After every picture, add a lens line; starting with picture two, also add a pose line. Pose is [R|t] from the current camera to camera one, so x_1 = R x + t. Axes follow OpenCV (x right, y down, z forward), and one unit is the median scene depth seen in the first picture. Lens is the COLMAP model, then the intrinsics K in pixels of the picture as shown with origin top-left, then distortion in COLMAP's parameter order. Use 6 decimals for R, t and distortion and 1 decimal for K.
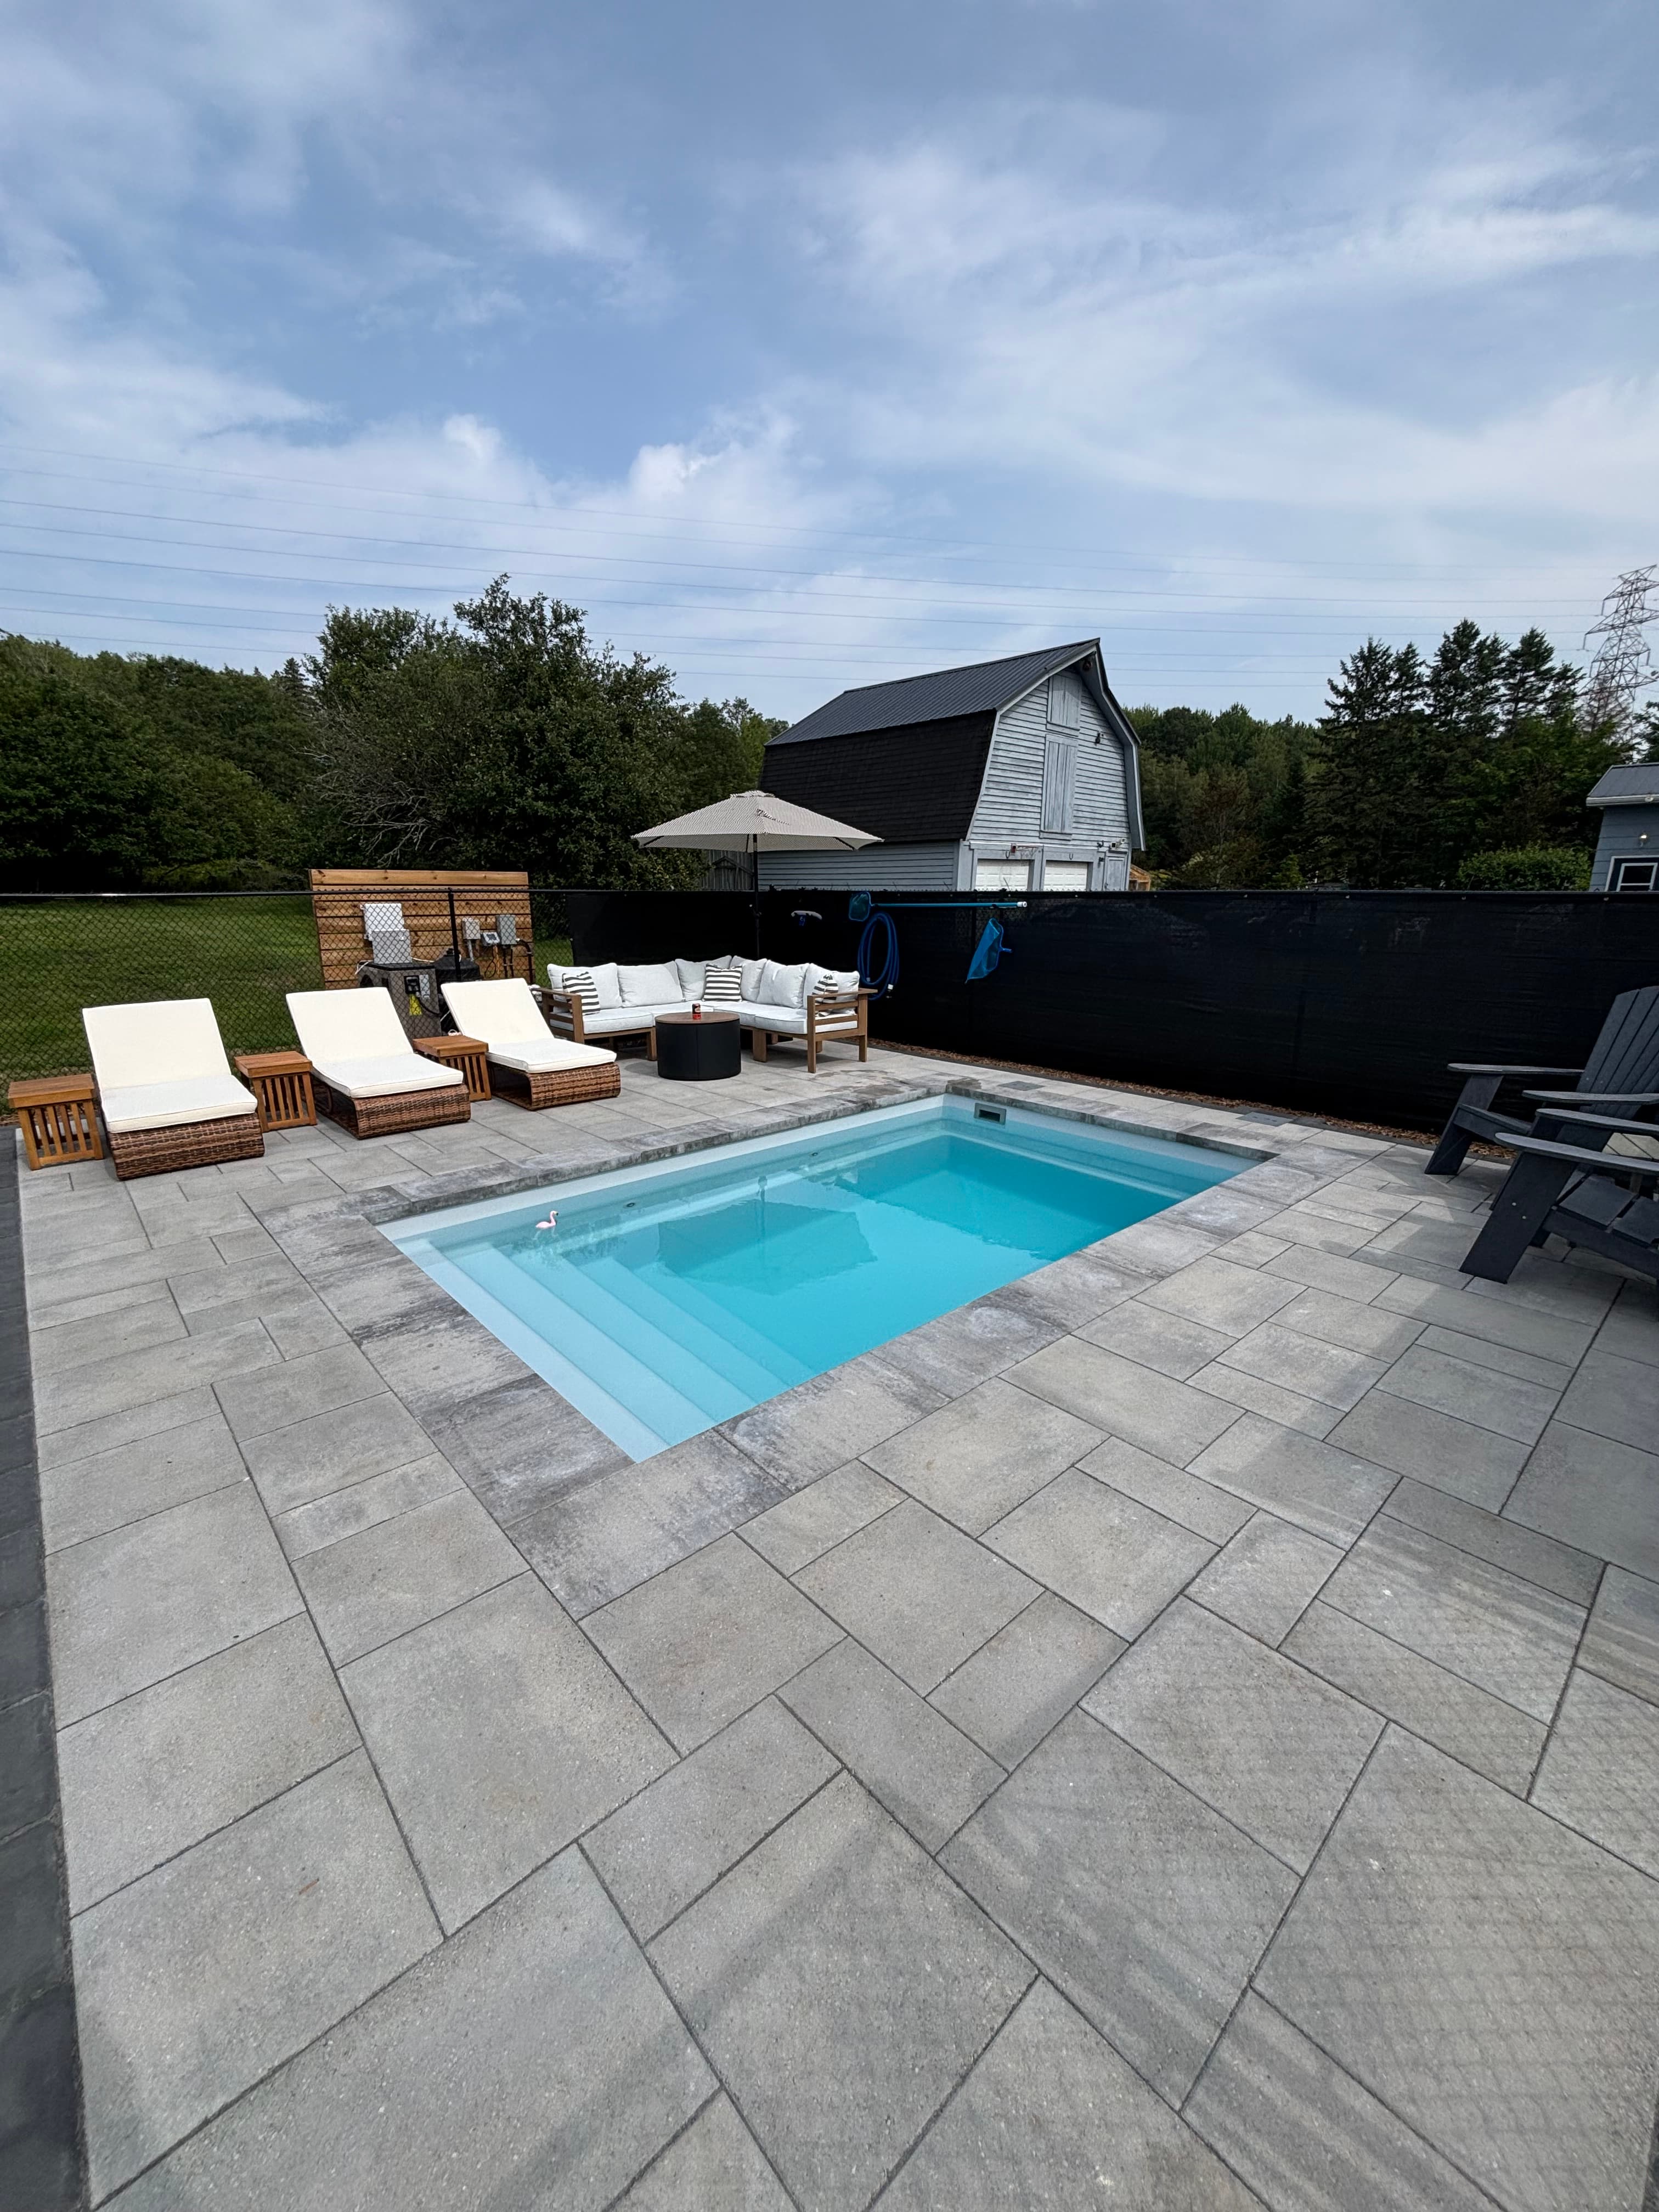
lens RADIAL K [[889.5, 0, 829.5], [0, 889.5, 1106.0], [0, 0, 1]] dist [-0.000107, -0.000486]
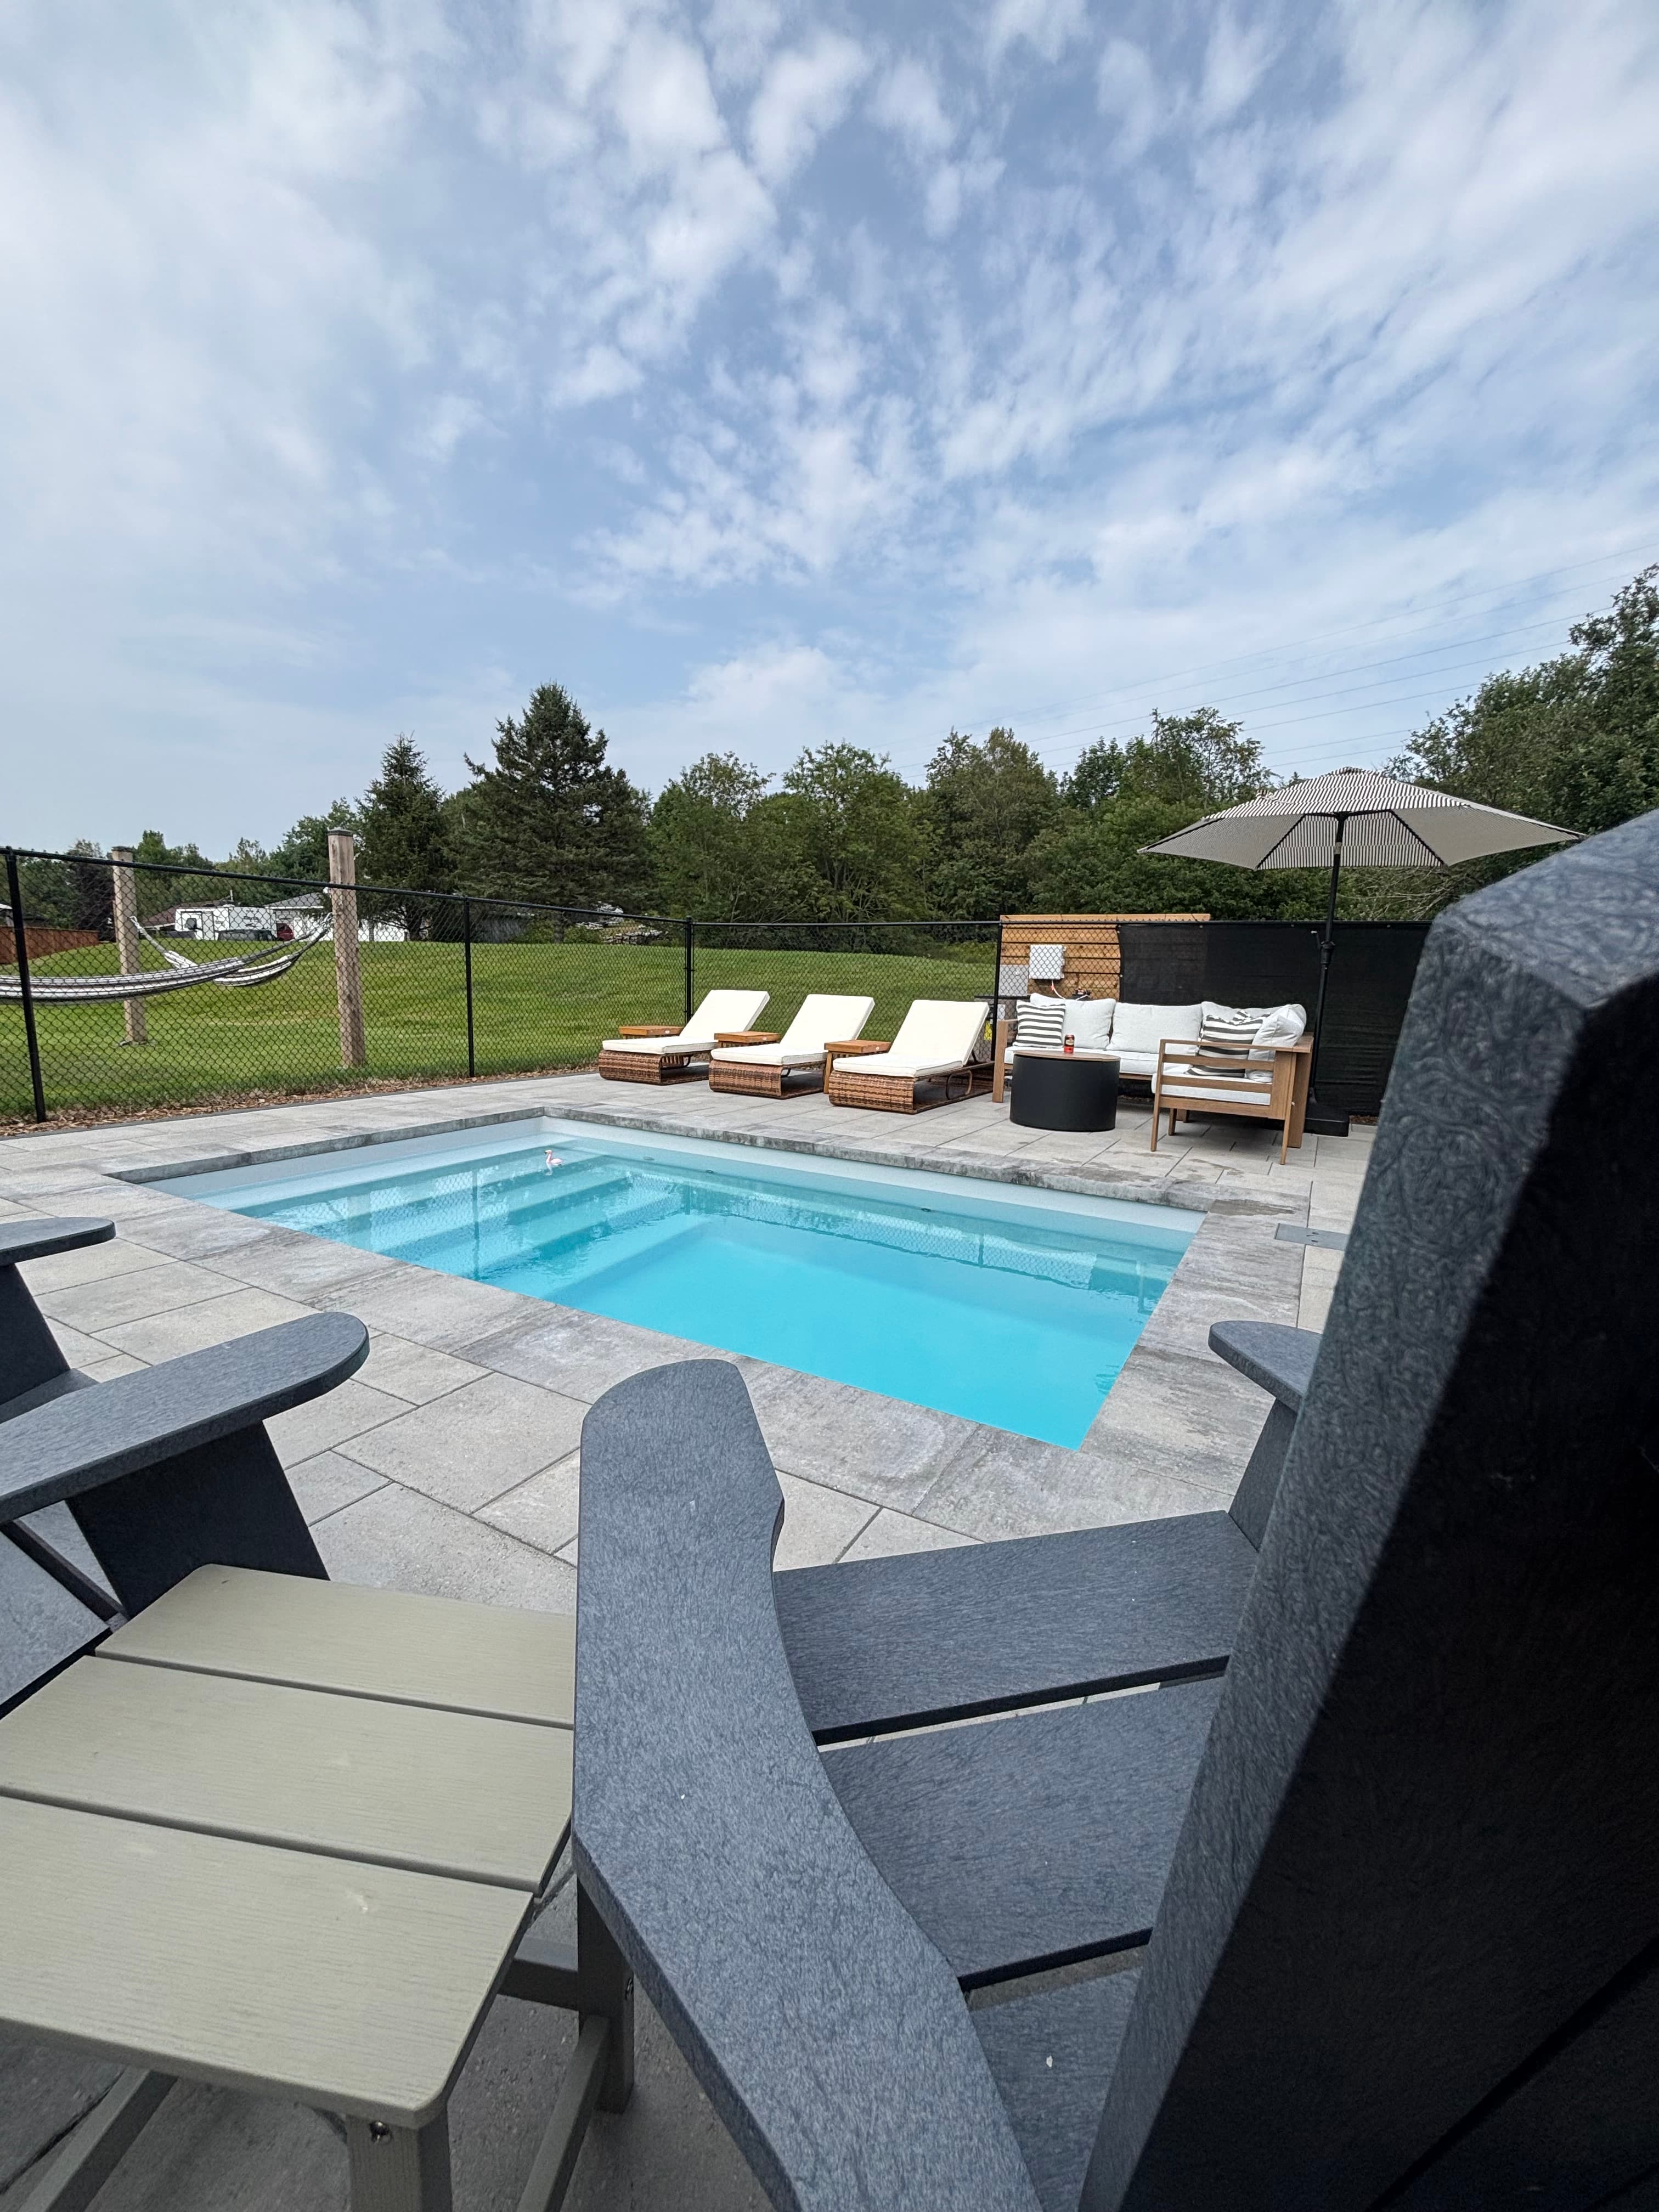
lens RADIAL K [[889.5, 0, 829.5], [0, 889.5, 1106.0], [0, 0, 1]] dist [-0.000107, -0.000486]
pose [[0.317752, 0.148909, -0.936408, 0.861830], [-0.254725, 0.964692, 0.066971, -0.083722], [0.913317, 0.217246, 0.344464, 0.829314]]
